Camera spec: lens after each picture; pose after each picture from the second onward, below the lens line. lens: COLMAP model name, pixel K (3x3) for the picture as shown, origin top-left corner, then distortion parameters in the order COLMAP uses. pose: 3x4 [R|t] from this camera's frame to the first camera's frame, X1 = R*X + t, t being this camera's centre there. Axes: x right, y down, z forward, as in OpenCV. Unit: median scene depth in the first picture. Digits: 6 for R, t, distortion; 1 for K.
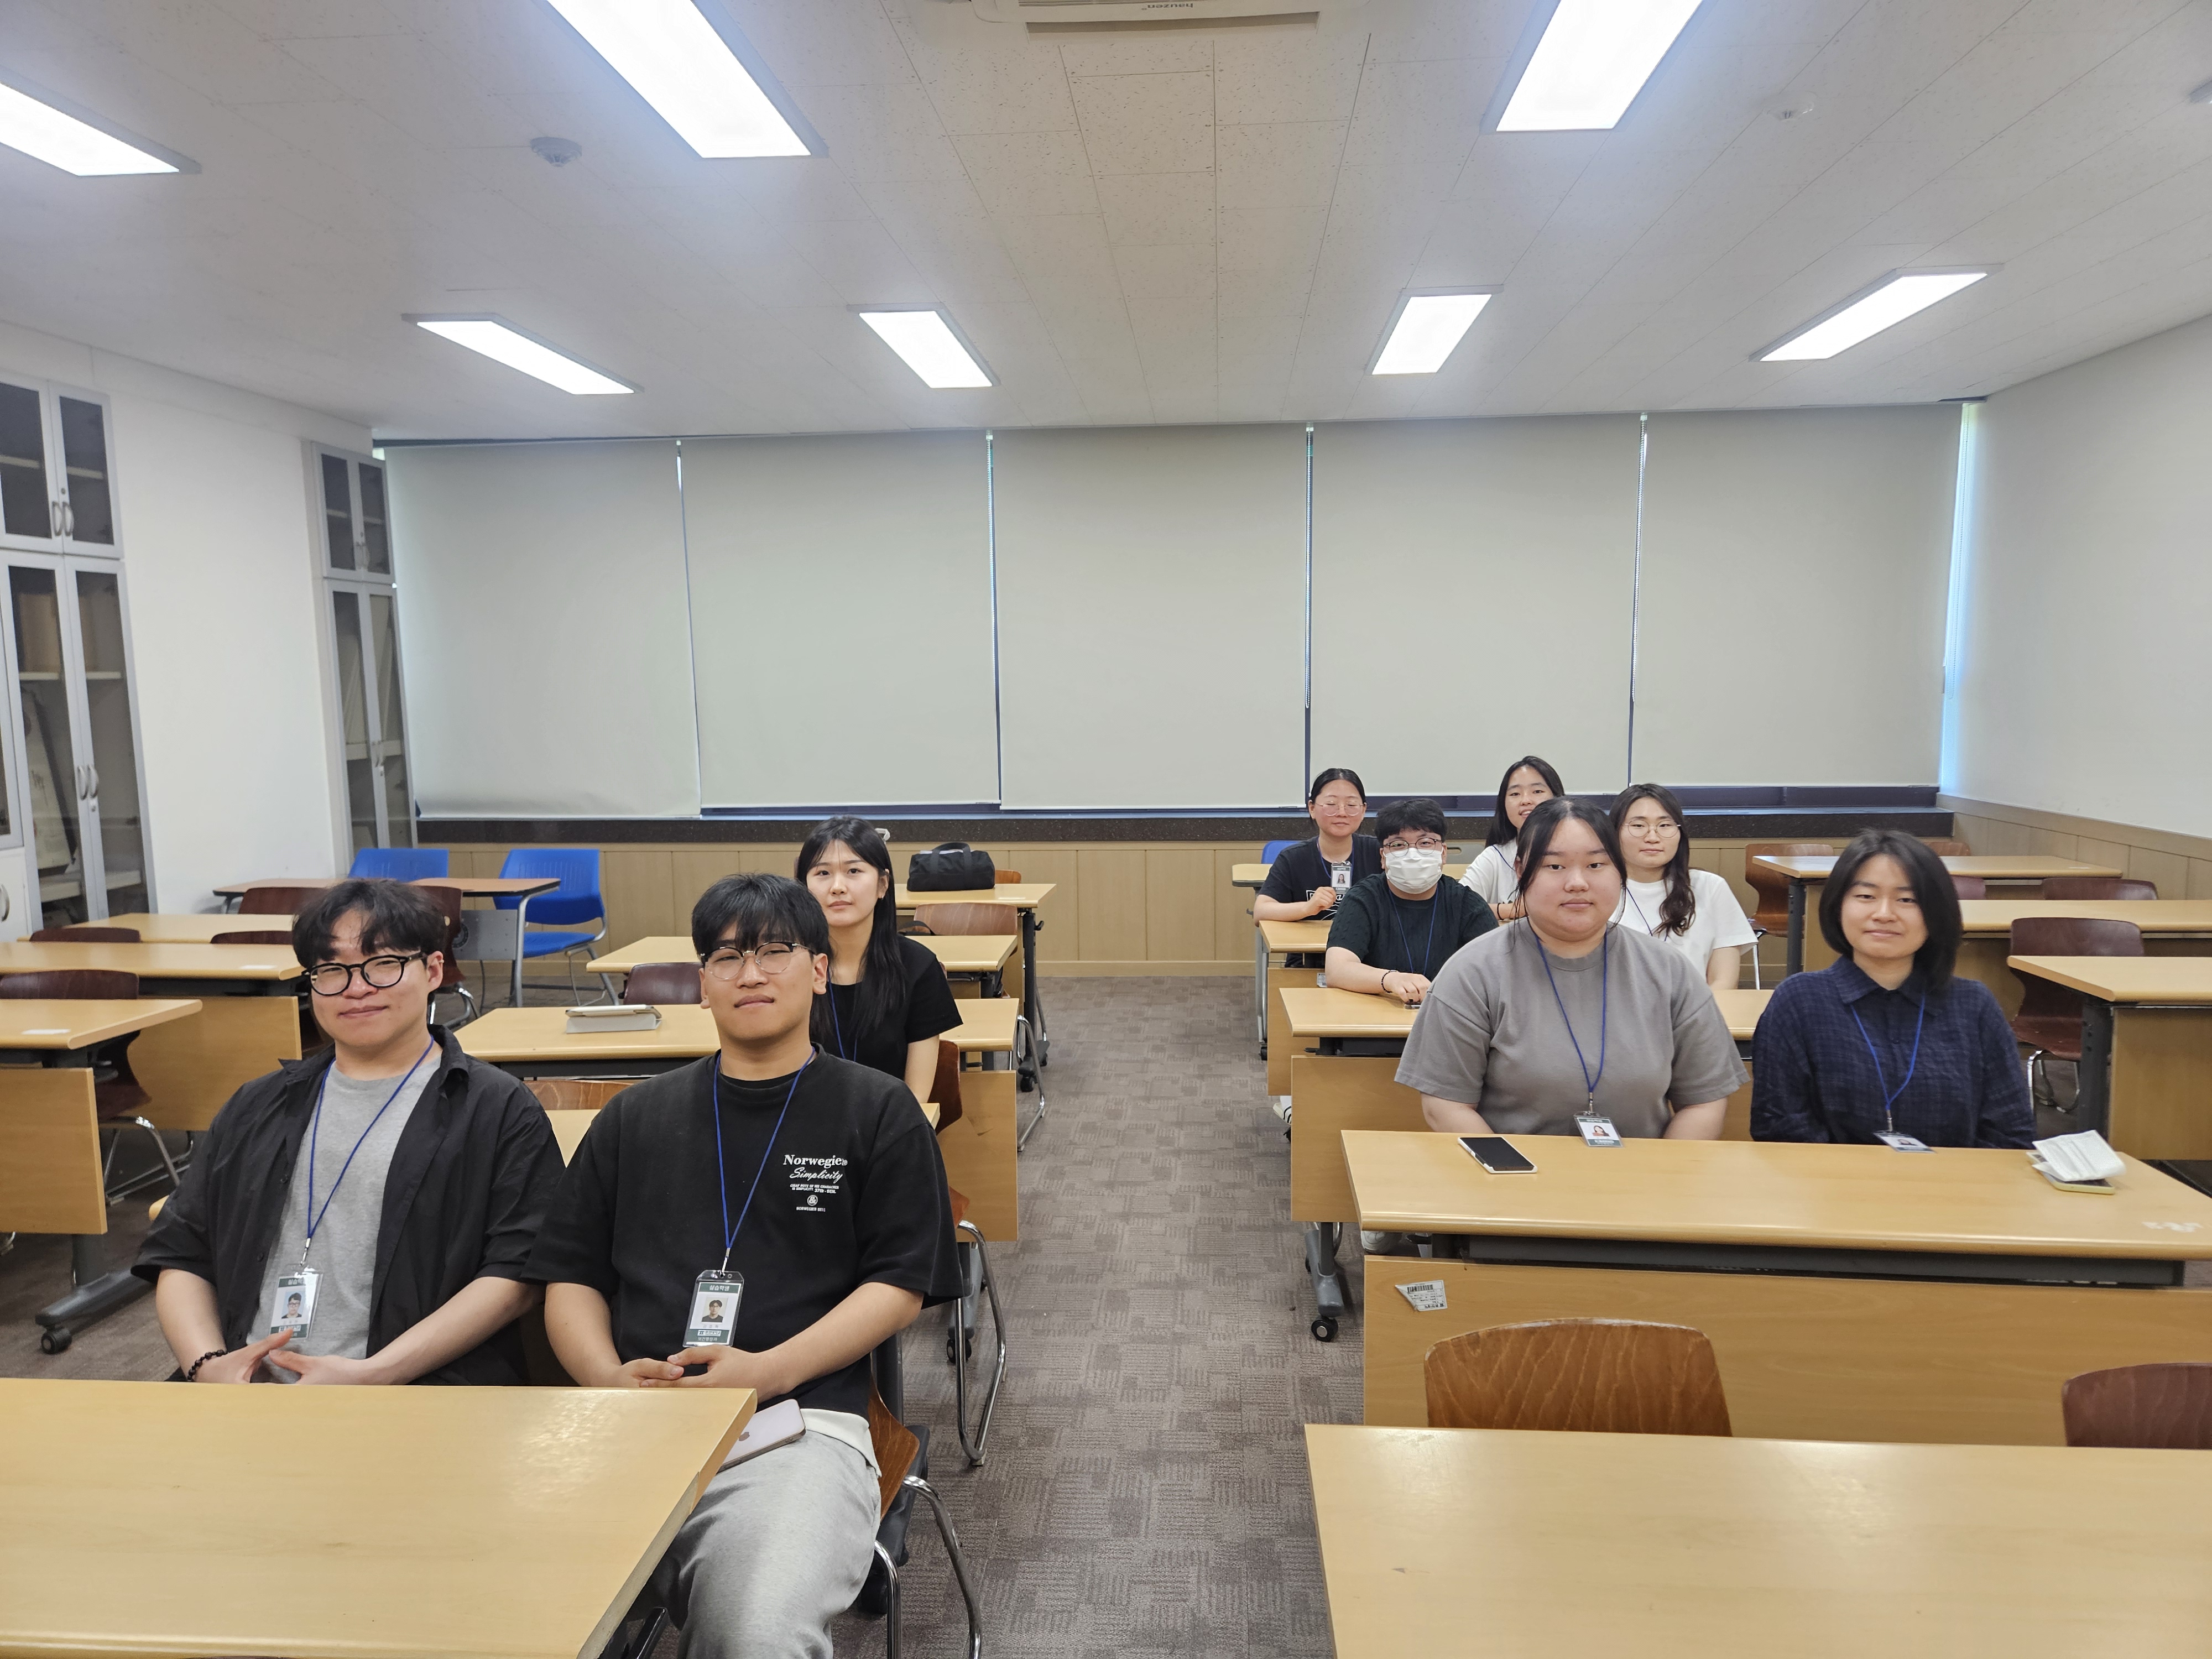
lens RADIAL K [[1464.2, 0, 1118.4], [0, 1464.2, 831.6], [0, 0, 1]] dist [0.081319, -0.095486]
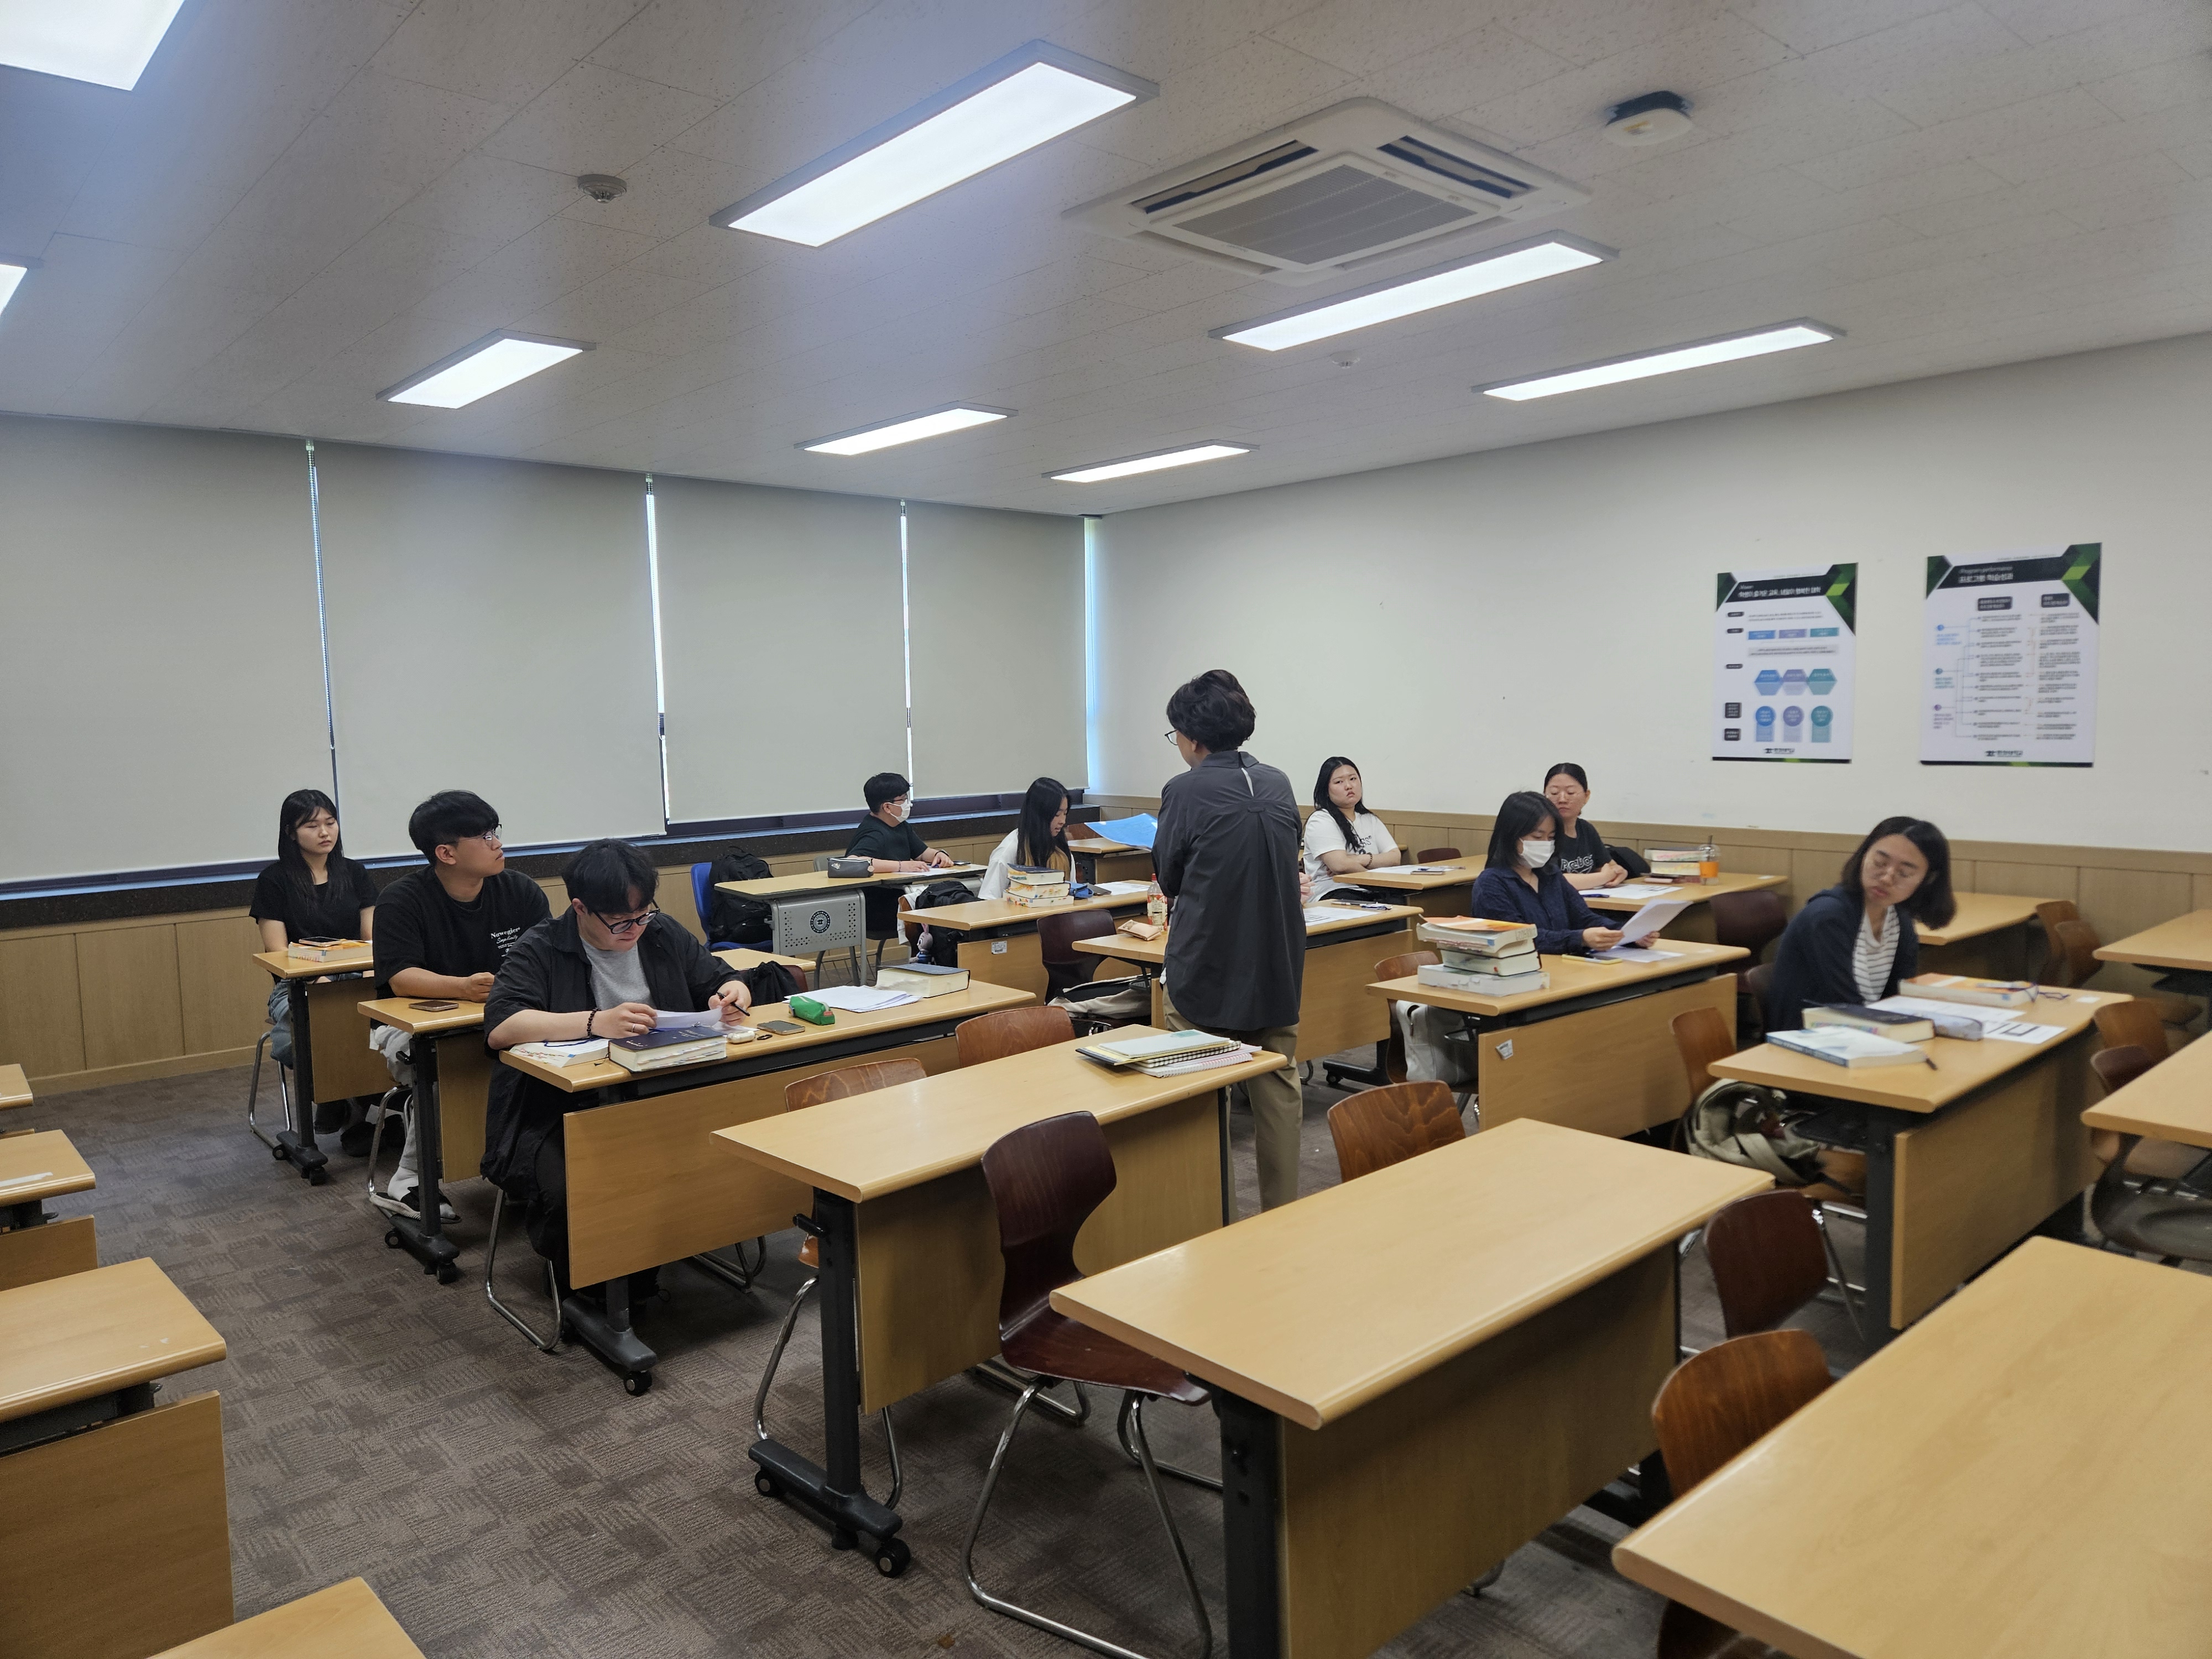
lens RADIAL K [[1474.8, 0, 1106.0], [0, 1474.8, 829.5], [0, 0, 1]] dist [0.007713, -0.000764]
pose [[0.681684, -0.062707, 0.728955, -0.440169], [0.083889, 0.996449, 0.007268, -0.000951], [-0.726822, 0.056197, 0.684523, 0.041778]]
